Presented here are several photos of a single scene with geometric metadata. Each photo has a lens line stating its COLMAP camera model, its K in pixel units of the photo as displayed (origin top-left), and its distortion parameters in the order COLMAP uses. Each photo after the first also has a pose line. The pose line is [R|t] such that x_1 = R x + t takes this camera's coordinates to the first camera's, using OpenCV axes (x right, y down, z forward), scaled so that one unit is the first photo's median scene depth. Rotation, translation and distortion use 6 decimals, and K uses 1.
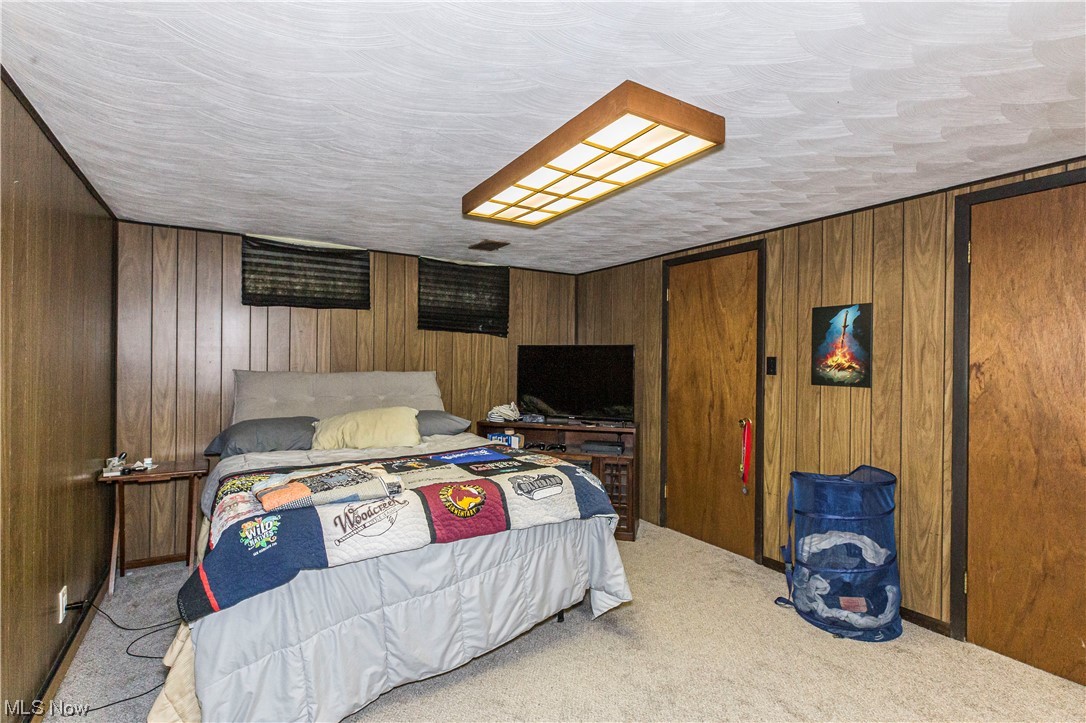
lens RADIAL K [[504.8, 0, 541.1], [0, 504.8, 360.5], [0, 0, 1]] dist [0.011917, -0.003782]
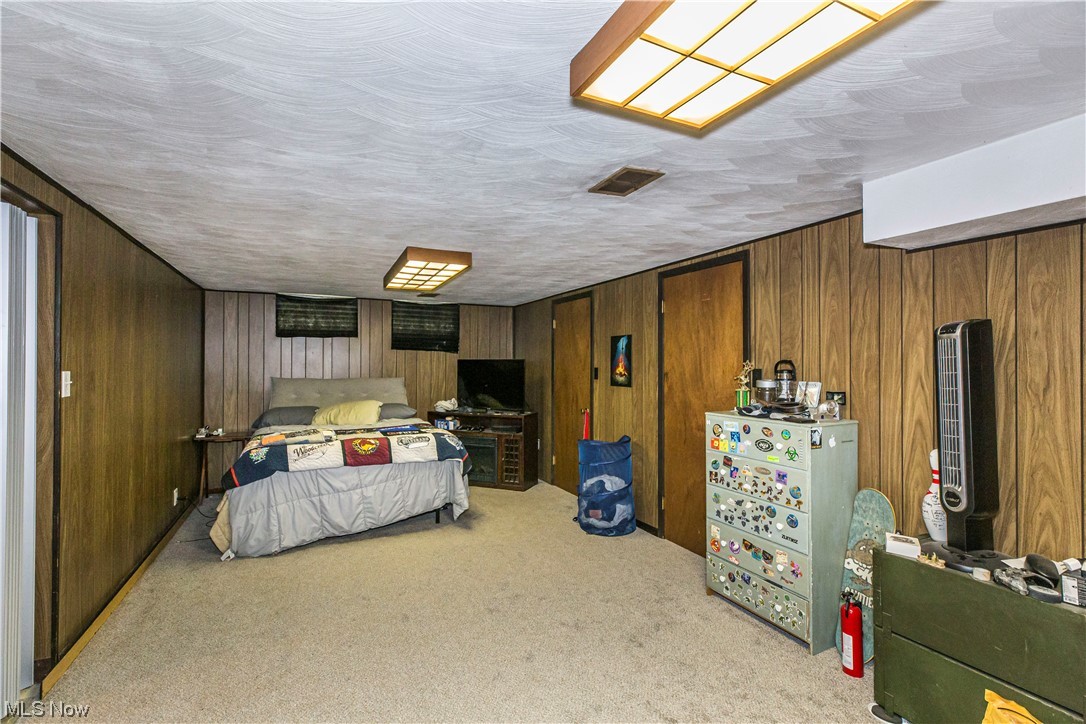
lens RADIAL K [[504.8, 0, 547.5], [0, 504.8, 360.3], [0, 0, 1]] dist [0.011917, -0.003782]
pose [[0.992574, -0.007383, -0.121420, 0.562839], [0.006374, 0.999942, -0.008700, -0.019235], [0.121477, 0.007861, 0.992563, -0.600845]]
